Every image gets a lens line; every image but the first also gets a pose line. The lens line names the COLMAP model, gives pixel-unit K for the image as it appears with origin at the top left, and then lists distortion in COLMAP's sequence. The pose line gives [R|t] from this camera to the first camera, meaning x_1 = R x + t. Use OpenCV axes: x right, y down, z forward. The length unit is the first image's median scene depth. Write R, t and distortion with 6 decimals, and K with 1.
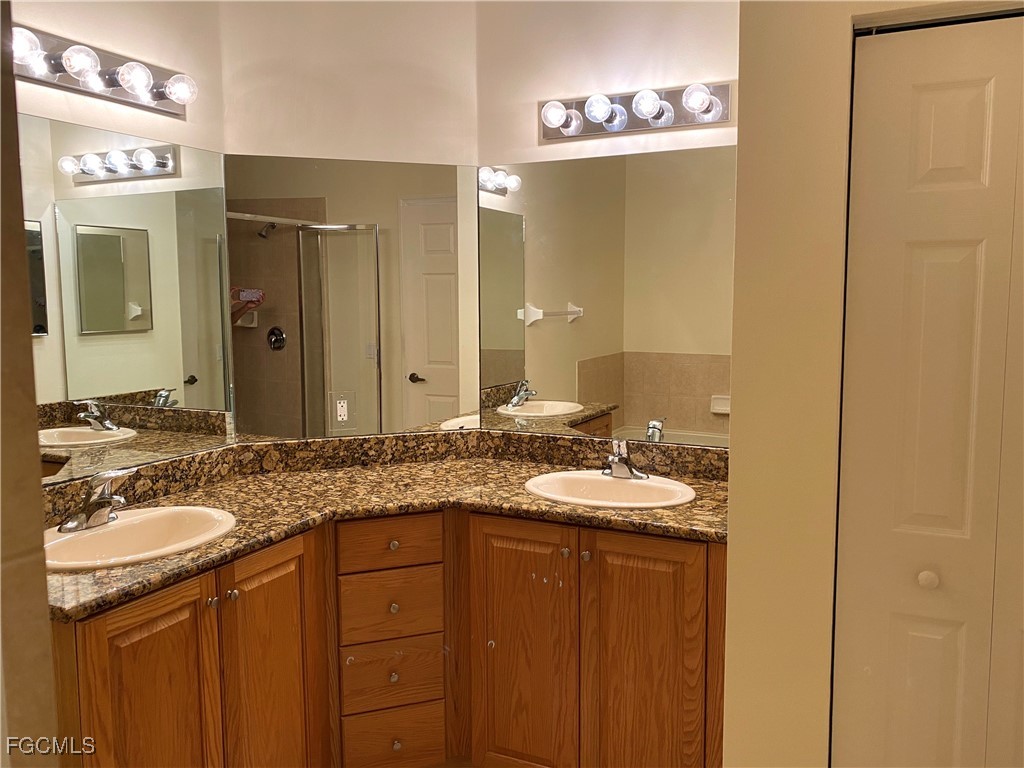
lens RADIAL K [[815.3, 0, 532.0], [0, 815.3, 376.2], [0, 0, 1]] dist [0.015934, -0.000079]
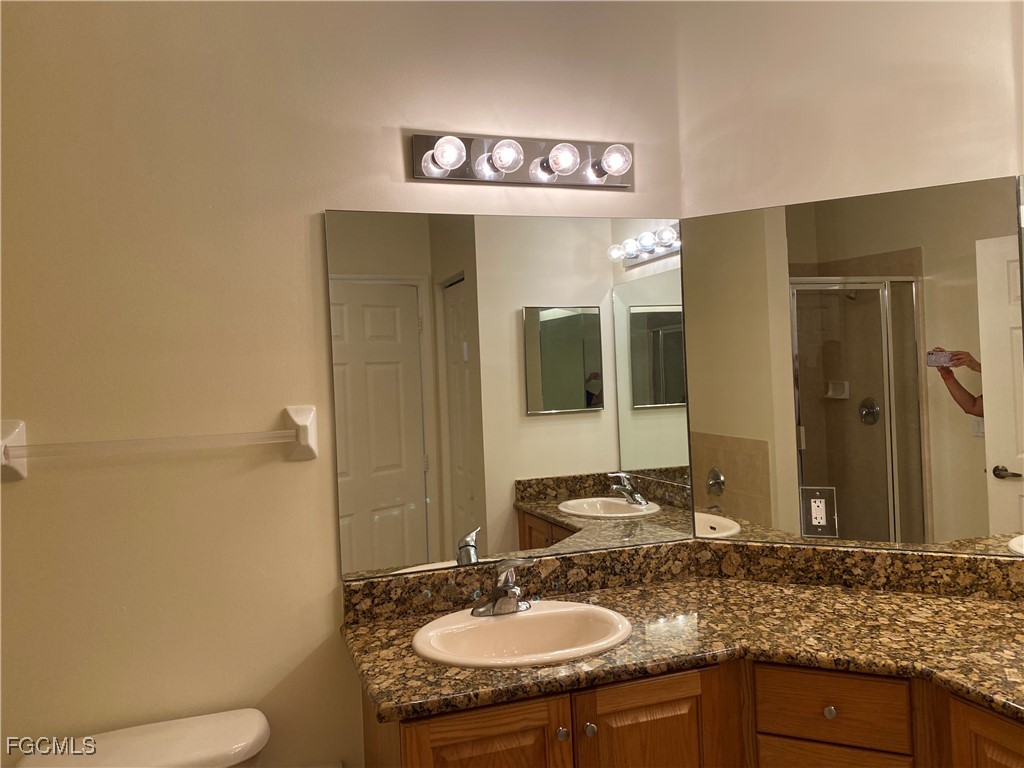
lens RADIAL K [[815.3, 0, 532.0], [0, 815.3, 376.2], [0, 0, 1]] dist [0.015934, -0.000079]
pose [[0.703768, -0.018204, -0.710197, 0.157854], [-0.037837, 0.997292, -0.063058, -0.033391], [0.709422, 0.071250, 0.701173, 0.261376]]
